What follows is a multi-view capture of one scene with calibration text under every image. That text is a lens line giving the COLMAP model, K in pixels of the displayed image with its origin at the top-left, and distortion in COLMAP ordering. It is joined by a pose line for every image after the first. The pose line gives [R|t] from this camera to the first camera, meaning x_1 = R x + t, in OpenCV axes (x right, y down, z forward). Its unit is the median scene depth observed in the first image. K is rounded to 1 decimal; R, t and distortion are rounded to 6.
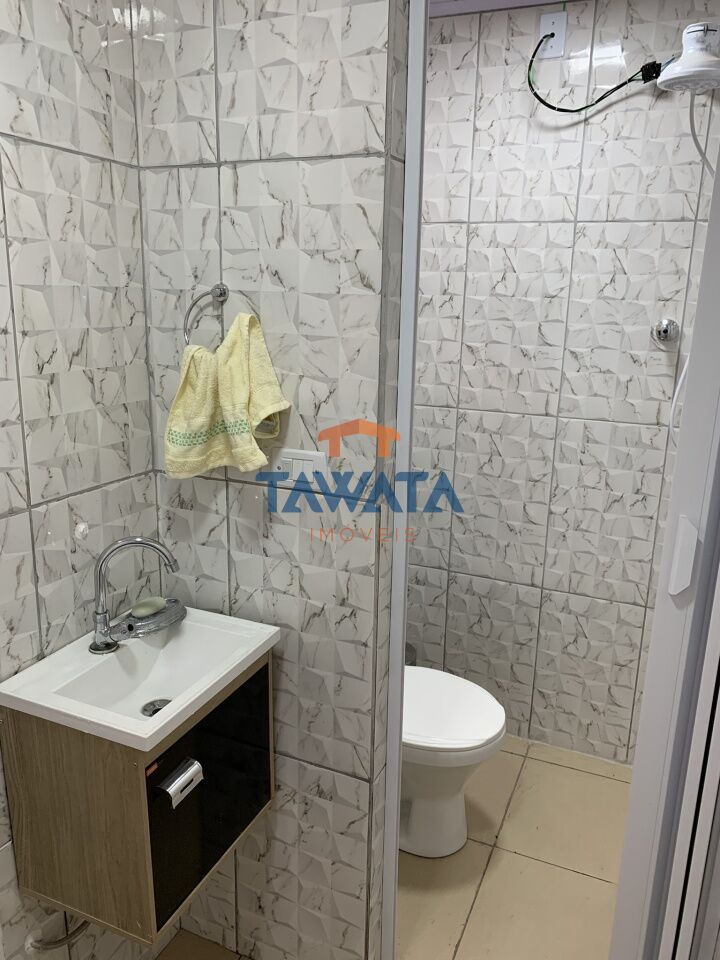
lens RADIAL K [[734.5, 0, 366.8], [0, 734.5, 472.2], [0, 0, 1]] dist [0.030952, -0.039744]
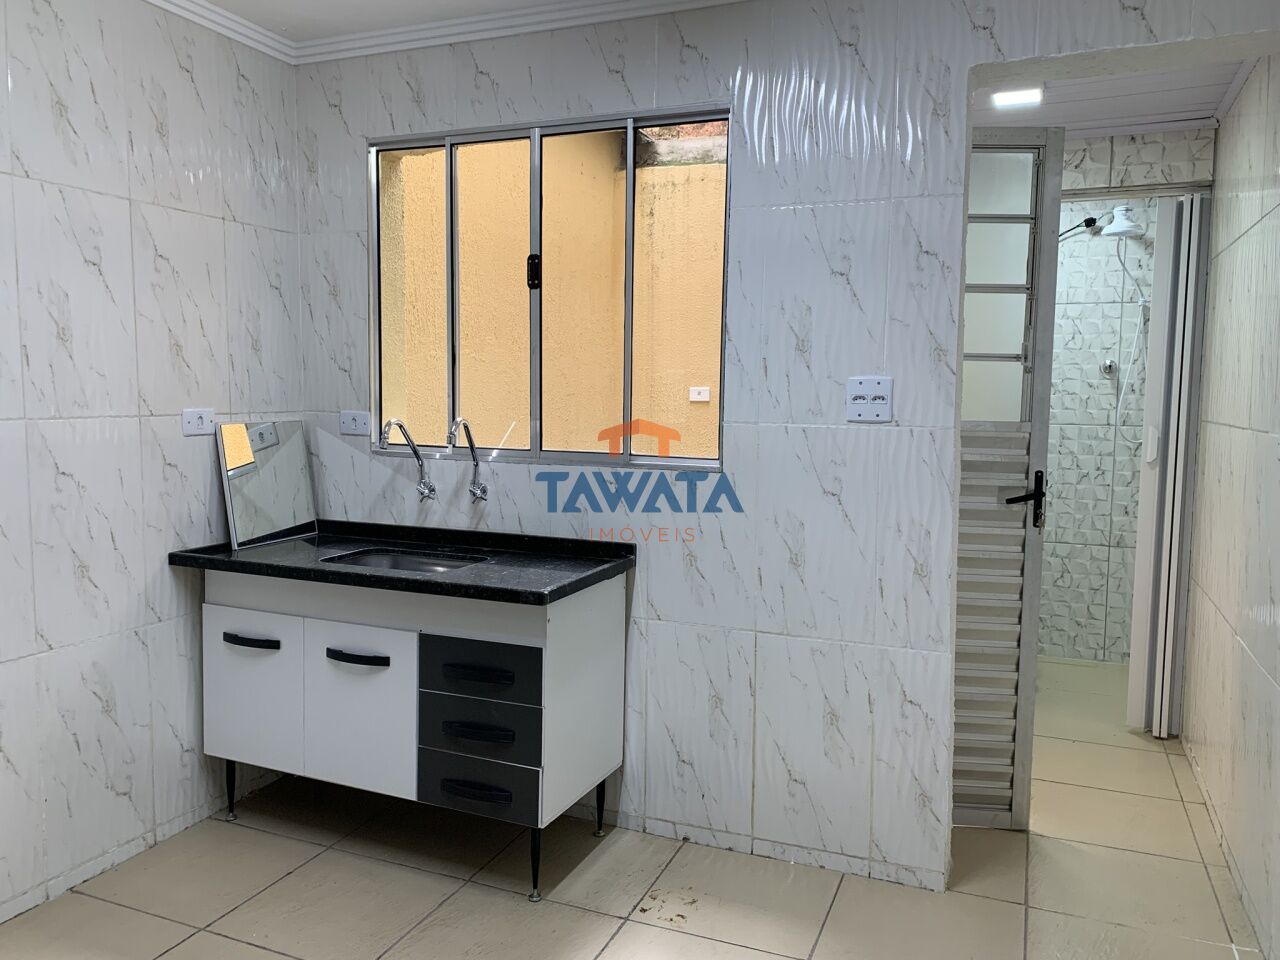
lens RADIAL K [[979.4, 0, 639.5], [0, 979.4, 469.7], [0, 0, 1]] dist [0.030952, -0.039744]
pose [[0.999667, -0.015494, 0.020651, -0.991091], [0.018680, 0.986237, -0.164282, 0.538530], [-0.017821, 0.164613, 0.986197, -1.590827]]
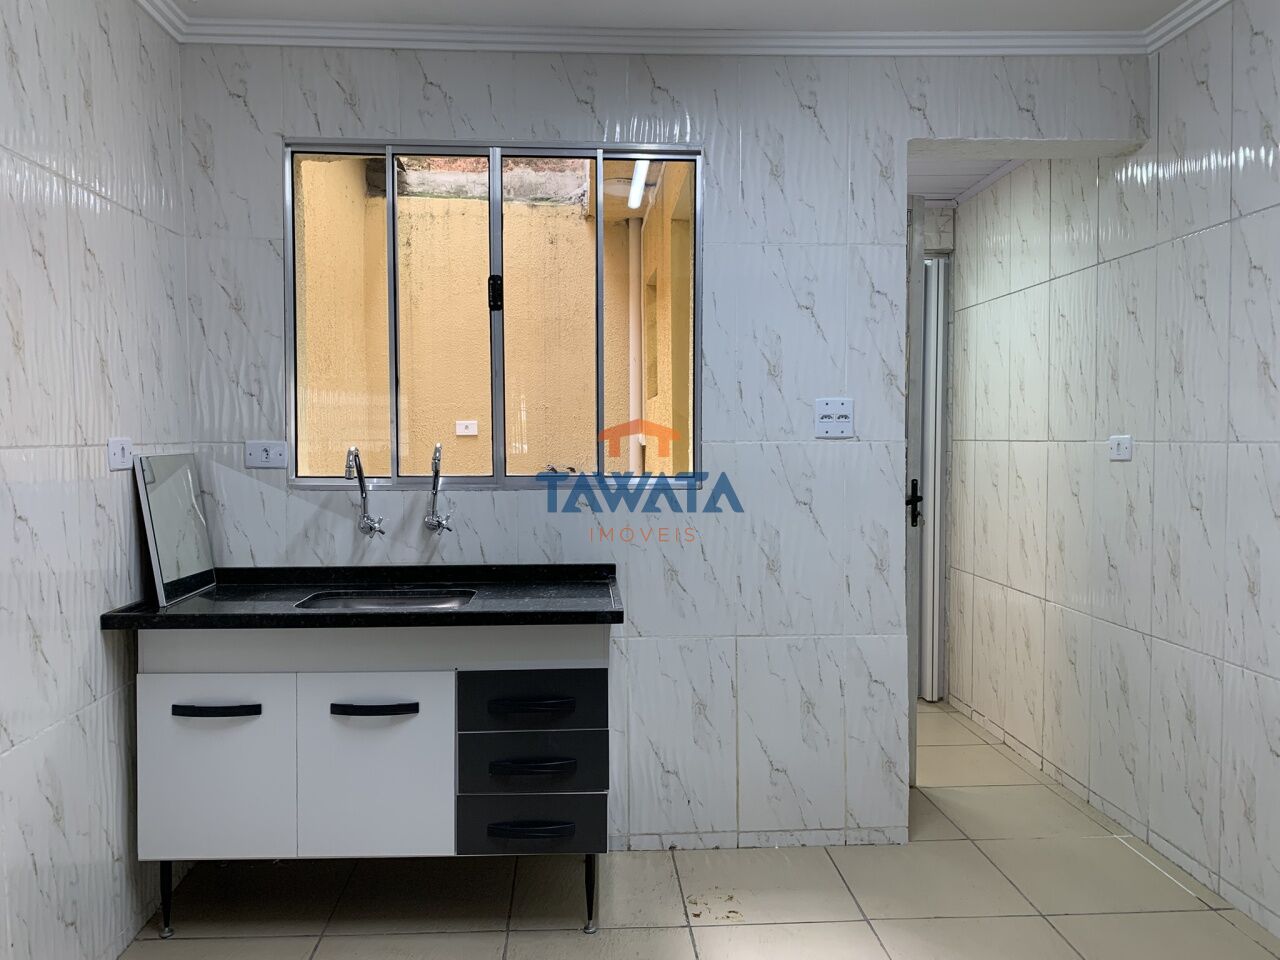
lens RADIAL K [[979.4, 0, 630.7], [0, 979.4, 476.3], [0, 0, 1]] dist [0.030952, -0.039744]
pose [[0.889848, -0.046112, 0.453922, -1.799495], [0.136066, 0.976429, -0.167546, 0.527193], [-0.435496, 0.210854, 0.875148, -1.431864]]
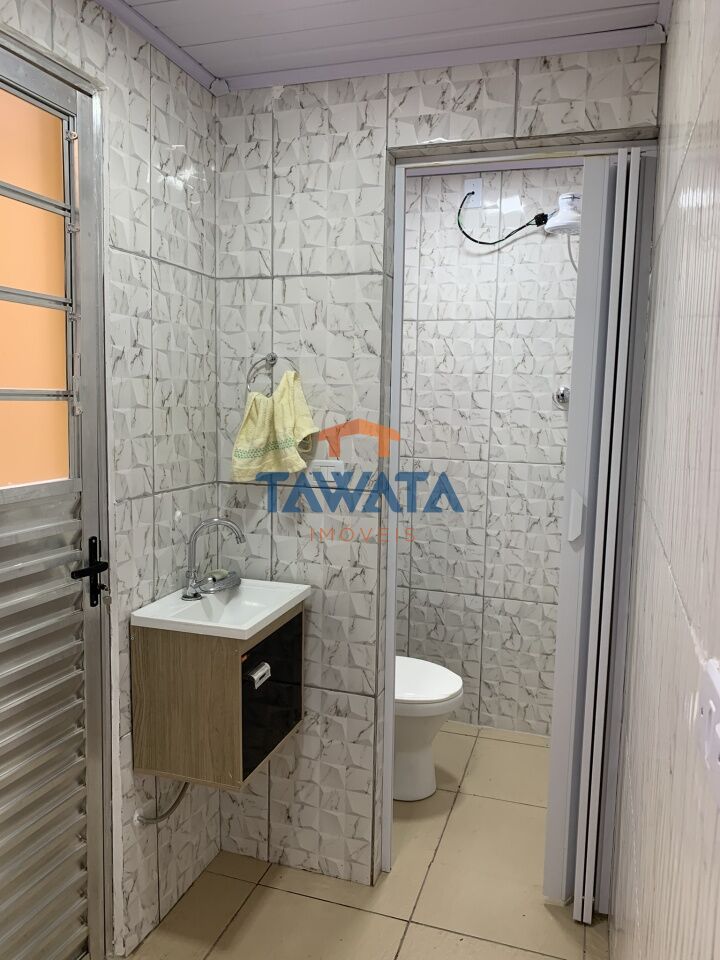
lens RADIAL K [[734.5, 0, 368.6], [0, 734.5, 473.5], [0, 0, 1]] dist [0.030952, -0.039744]
pose [[0.994637, -0.014147, 0.102452, -0.144820], [0.027695, 0.990856, -0.132051, 0.180532], [-0.099647, 0.134180, 0.985934, -0.439611]]
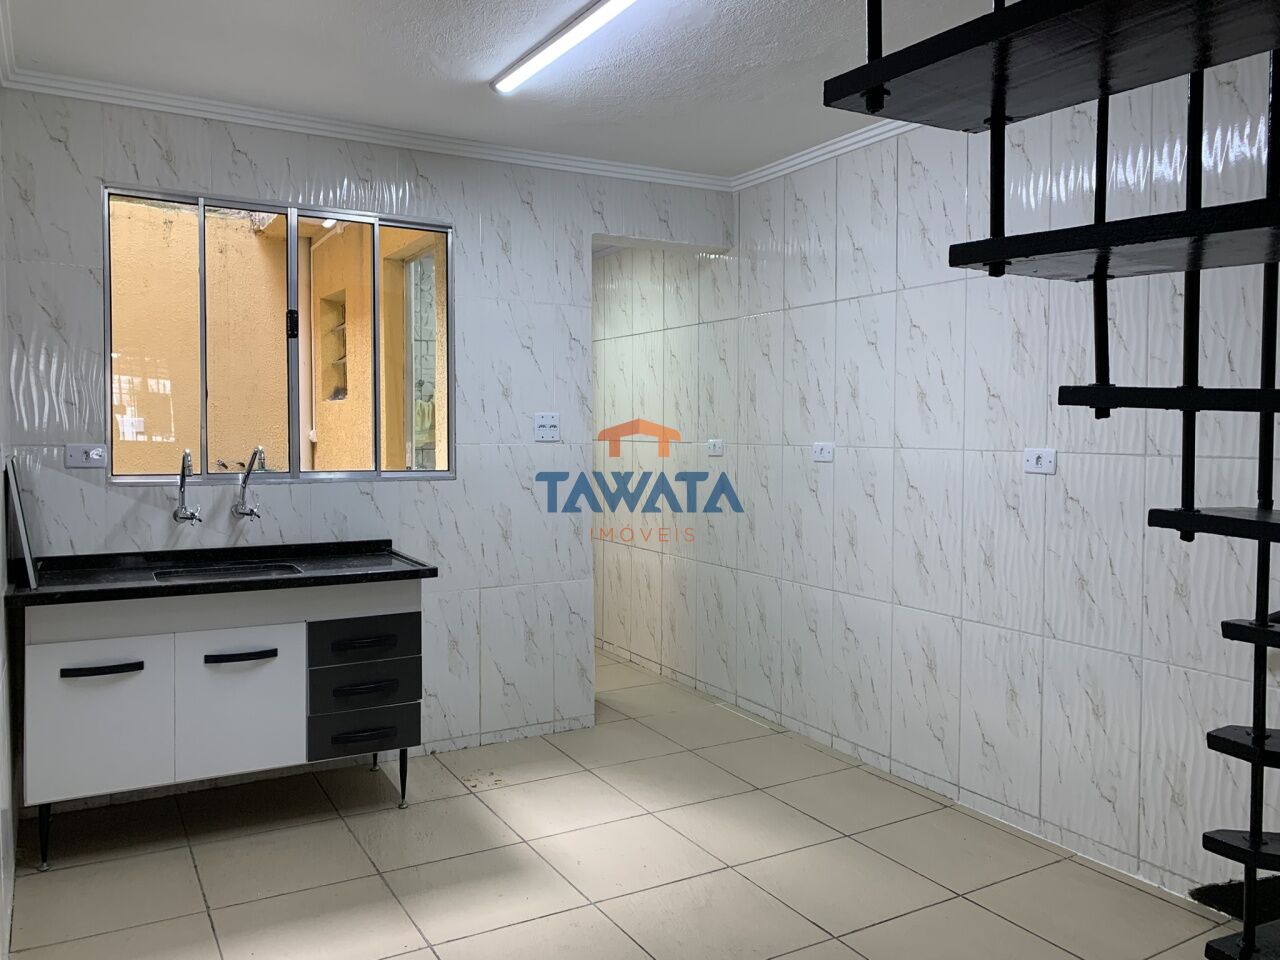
lens RADIAL K [[979.4, 0, 637.2], [0, 979.4, 466.0], [0, 0, 1]] dist [0.030952, -0.039744]
pose [[0.586127, -0.054723, 0.808369, -2.598816], [0.207183, 0.974668, -0.084242, 0.528871], [-0.783282, 0.216857, 0.582617, -1.683016]]
